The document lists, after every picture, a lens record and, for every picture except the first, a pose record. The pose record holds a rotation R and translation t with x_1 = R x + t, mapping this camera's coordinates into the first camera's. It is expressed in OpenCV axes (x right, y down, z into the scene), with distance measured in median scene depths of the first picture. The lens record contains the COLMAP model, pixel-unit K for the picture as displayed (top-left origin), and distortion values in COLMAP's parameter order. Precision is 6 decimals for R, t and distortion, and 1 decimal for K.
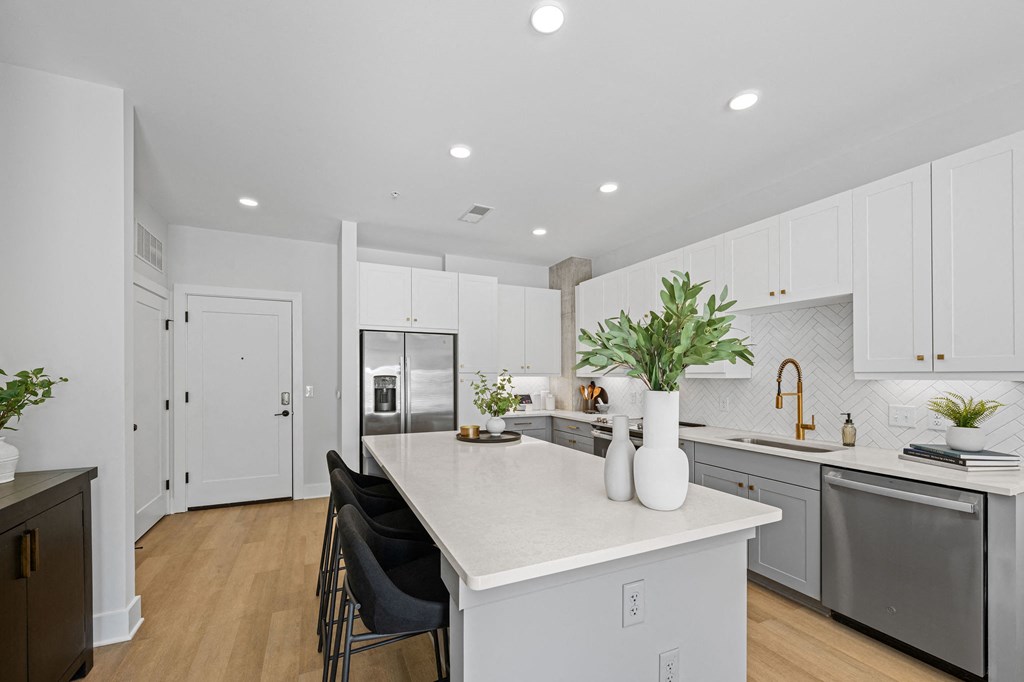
lens RADIAL K [[404.4, 0, 498.2], [0, 404.4, 375.4], [0, 0, 1]] dist [-0.000533, 0.000294]
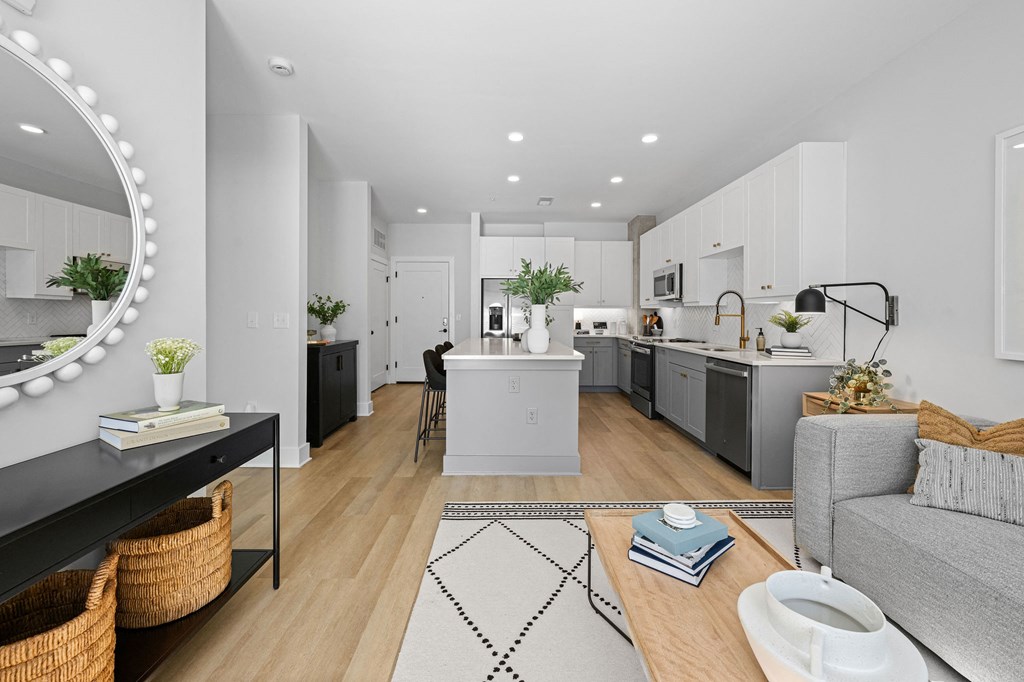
lens RADIAL K [[404.4, 0, 511.0], [0, 404.4, 317.0], [0, 0, 1]] dist [-0.000533, 0.000294]
pose [[0.914324, 0.004200, -0.404963, 0.426424], [-0.003247, 0.999990, 0.003040, 0.036252], [0.404971, -0.001465, 0.914328, -0.436366]]
